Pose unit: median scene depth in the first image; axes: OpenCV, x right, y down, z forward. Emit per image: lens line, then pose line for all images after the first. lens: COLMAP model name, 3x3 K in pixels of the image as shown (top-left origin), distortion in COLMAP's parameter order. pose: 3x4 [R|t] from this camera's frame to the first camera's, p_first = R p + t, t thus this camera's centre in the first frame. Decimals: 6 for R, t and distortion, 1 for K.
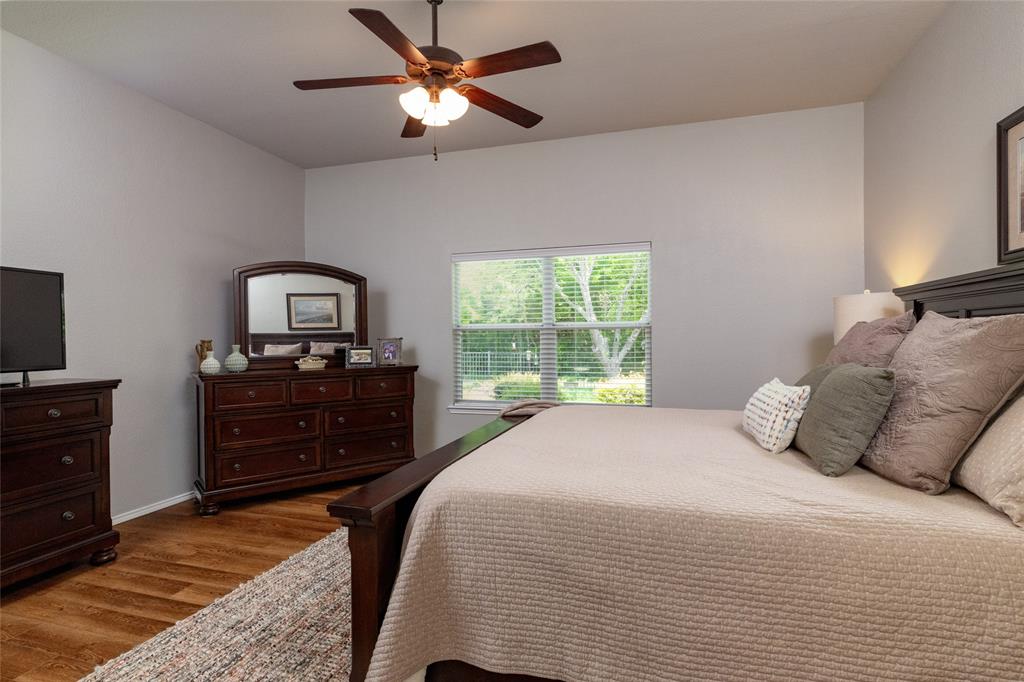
lens RADIAL K [[495.3, 0, 511.0], [0, 495.3, 341.5], [0, 0, 1]] dist [0.002707, -0.000817]
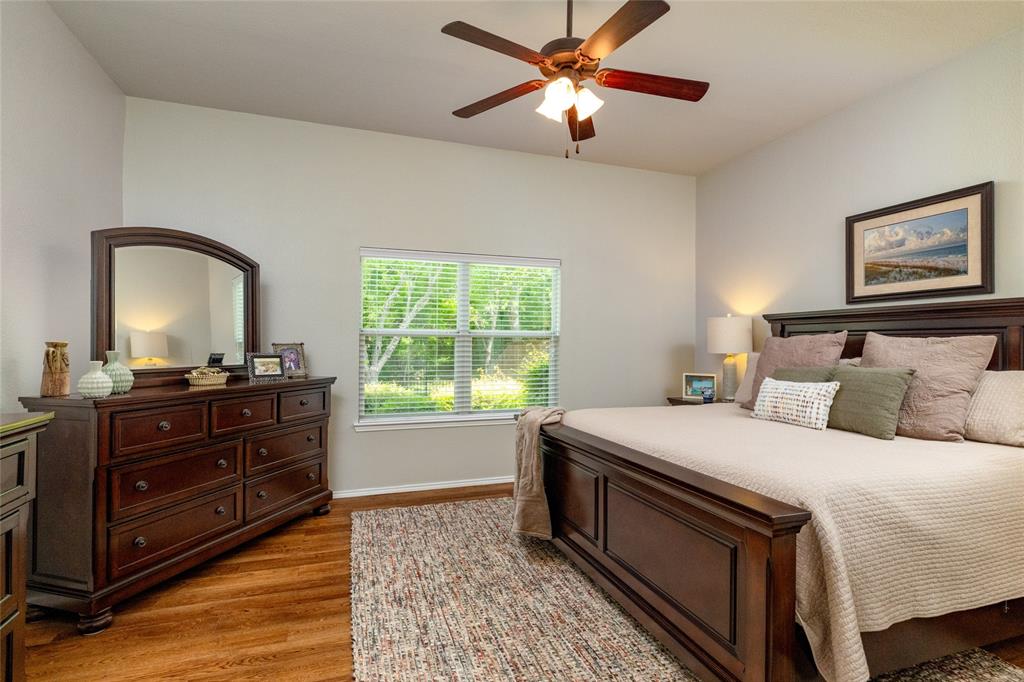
lens RADIAL K [[495.3, 0, 502.0], [0, 495.3, 339.8], [0, 0, 1]] dist [0.002707, -0.000817]
pose [[0.817625, 0.018246, 0.575462, -0.469824], [-0.006972, 0.999738, -0.021792, 0.003106], [-0.575709, 0.013805, 0.817538, 0.175534]]
